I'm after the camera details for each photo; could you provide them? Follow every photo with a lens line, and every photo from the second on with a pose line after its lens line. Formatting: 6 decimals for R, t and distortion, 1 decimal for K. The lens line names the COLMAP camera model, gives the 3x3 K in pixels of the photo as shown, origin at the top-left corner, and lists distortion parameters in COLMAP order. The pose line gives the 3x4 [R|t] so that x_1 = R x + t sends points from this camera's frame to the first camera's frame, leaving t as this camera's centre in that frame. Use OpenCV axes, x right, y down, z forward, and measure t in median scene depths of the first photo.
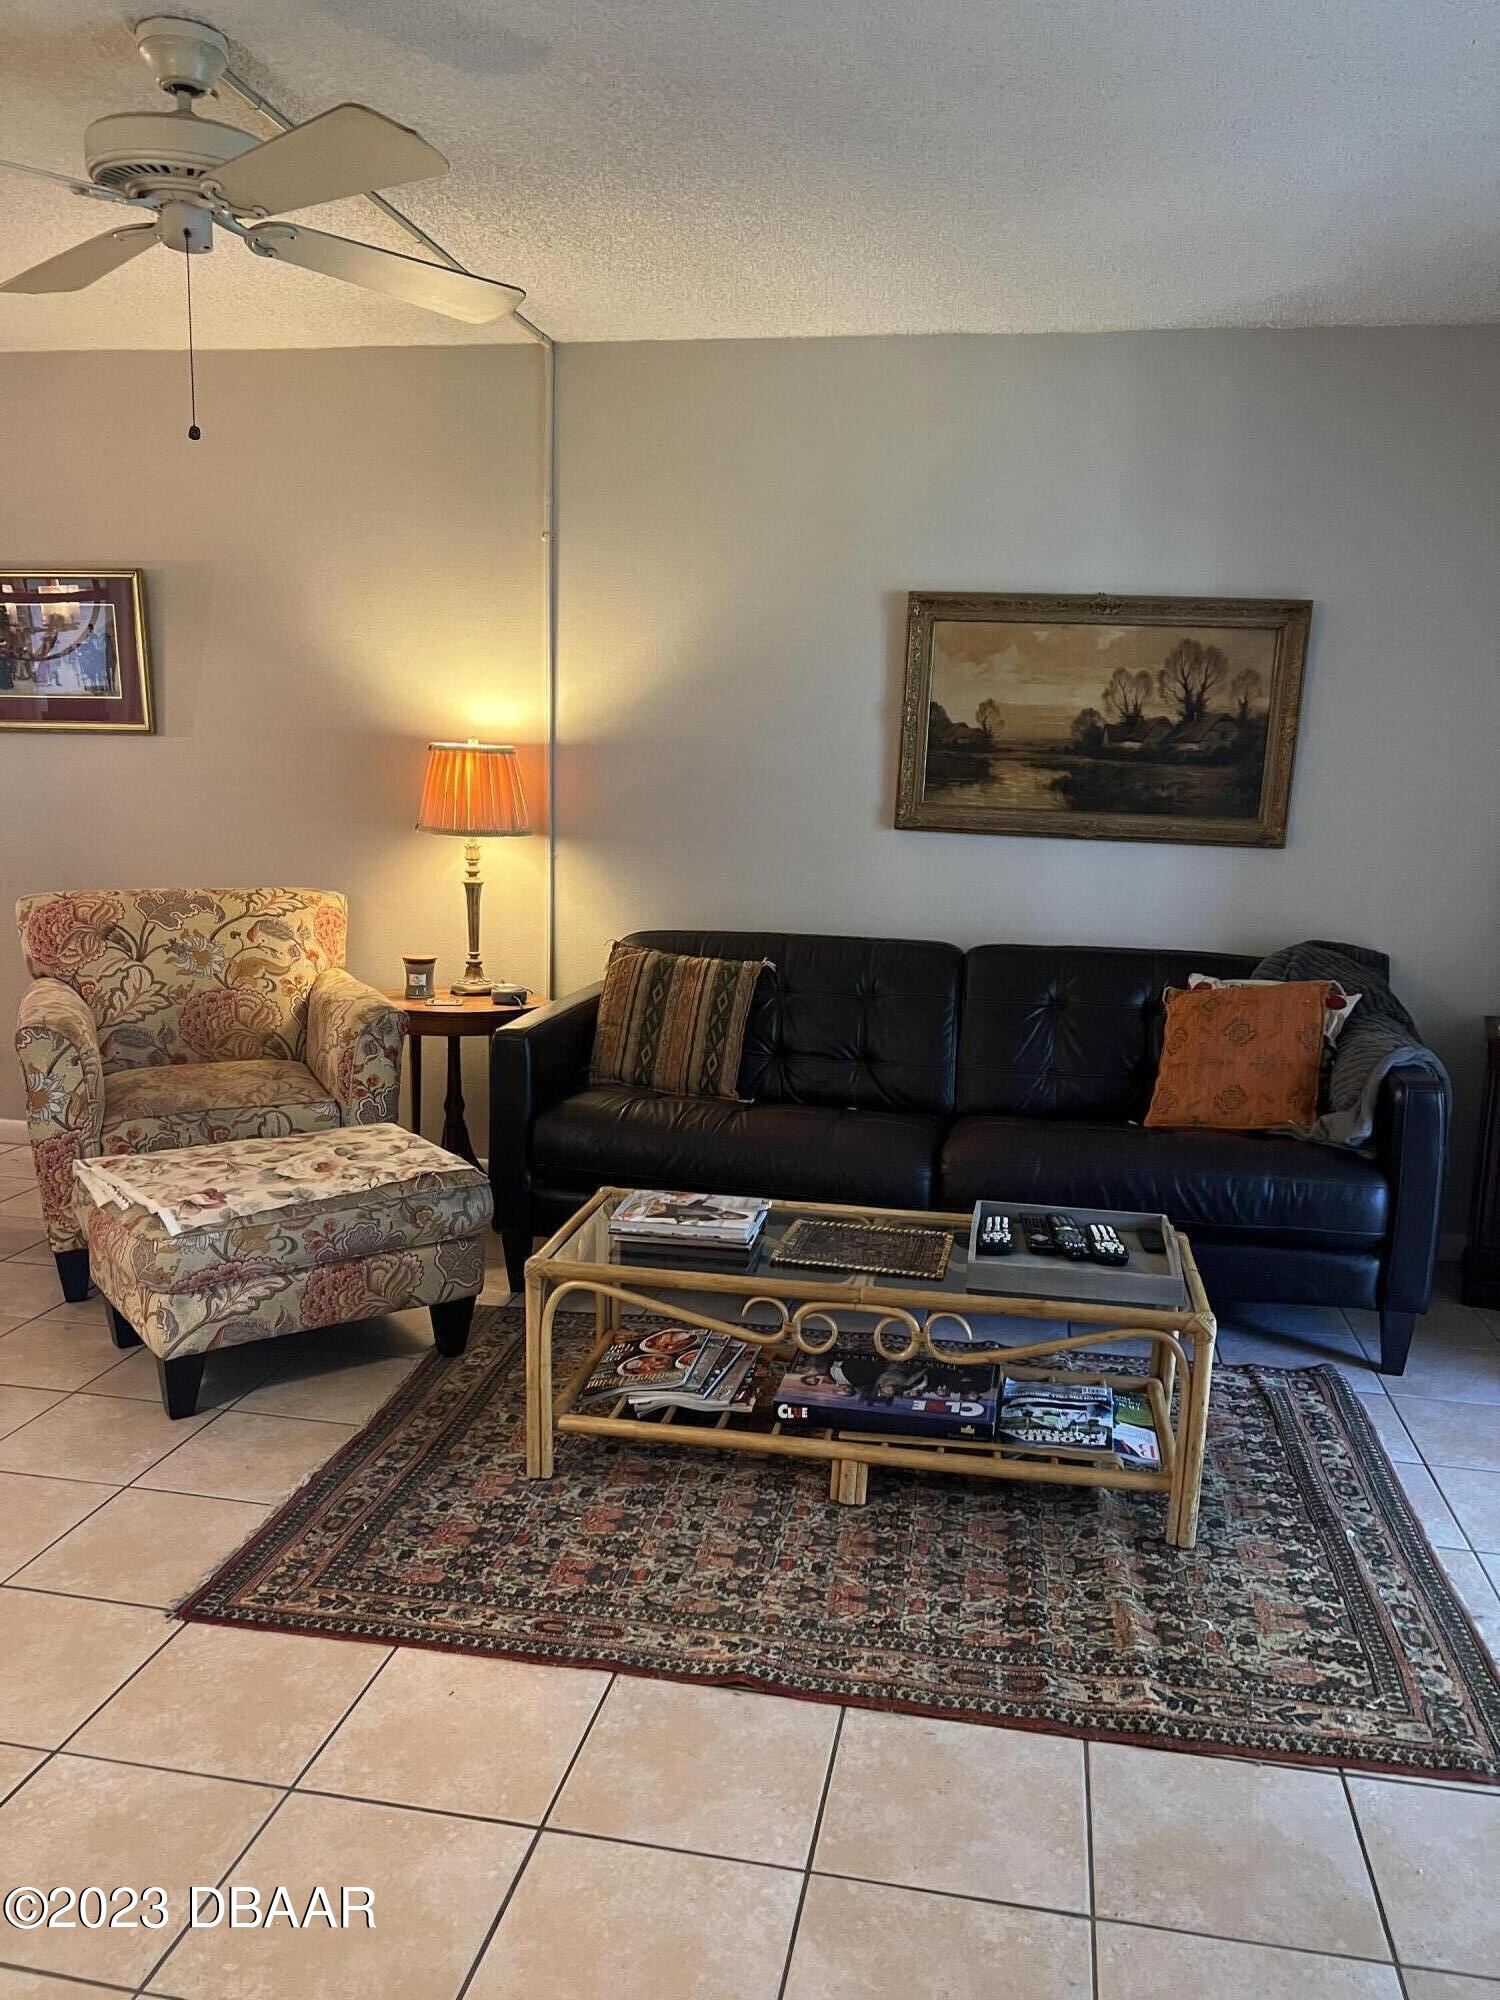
lens RADIAL K [[1512.9, 0, 744.7], [0, 1512.9, 1004.4], [0, 0, 1]] dist [0.041938, -0.001742]
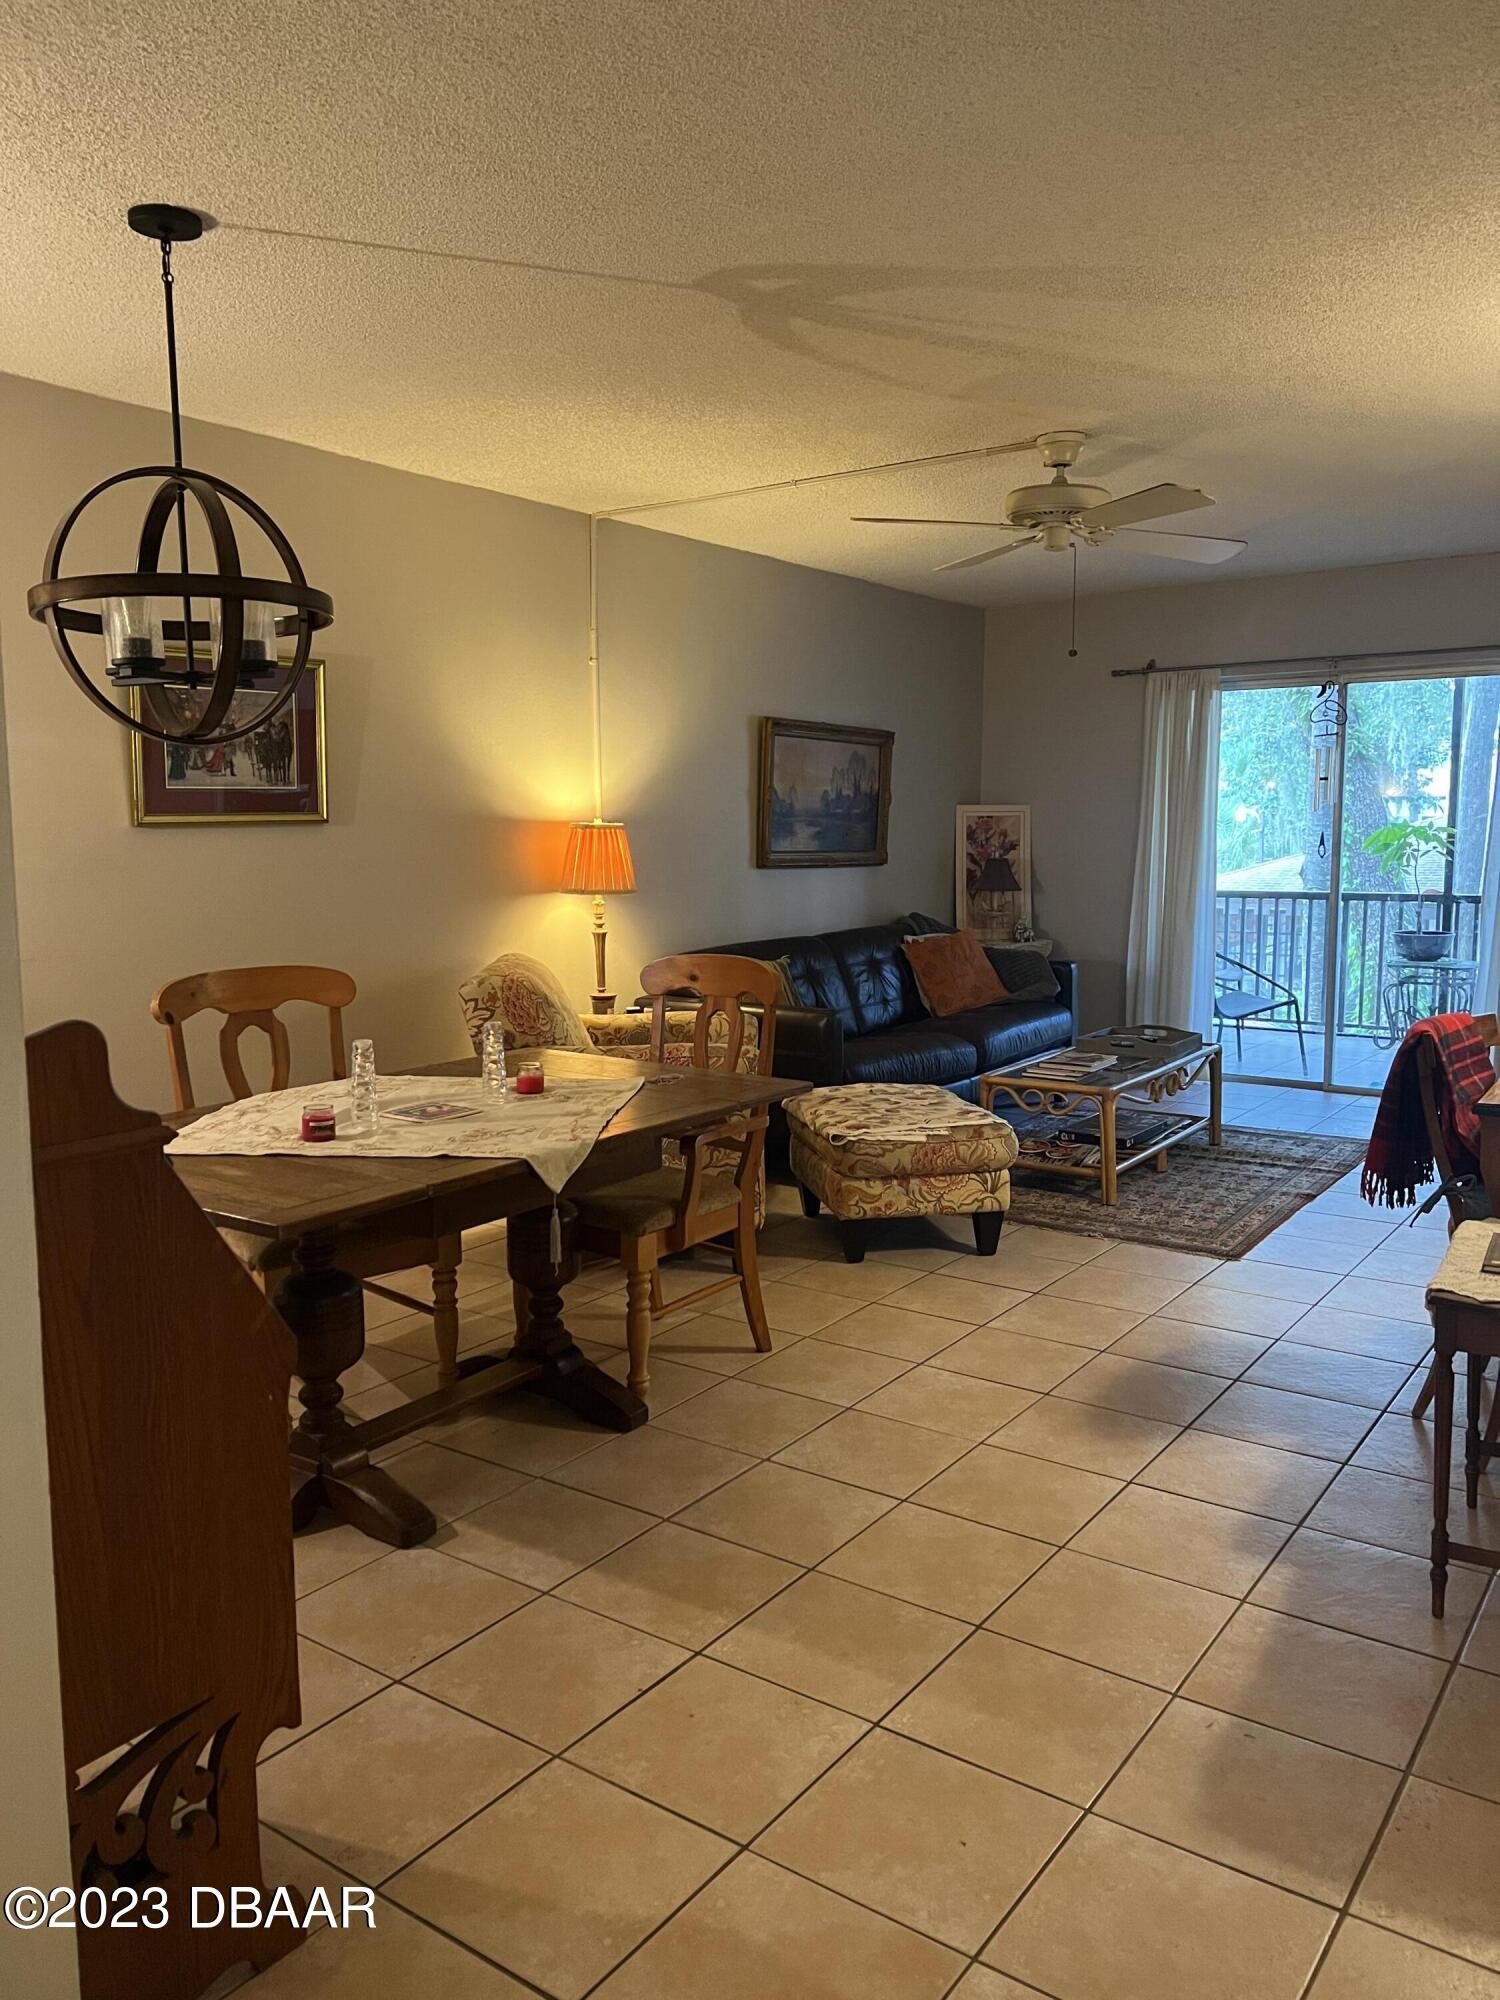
lens RADIAL K [[1512.9, 0, 745.1], [0, 1512.9, 995.9], [0, 0, 1]] dist [0.041938, -0.001742]
pose [[0.401139, -0.135306, 0.905969, -1.346615], [0.166536, 0.983320, 0.073121, -0.106186], [-0.900751, 0.121545, 0.416982, 0.401861]]
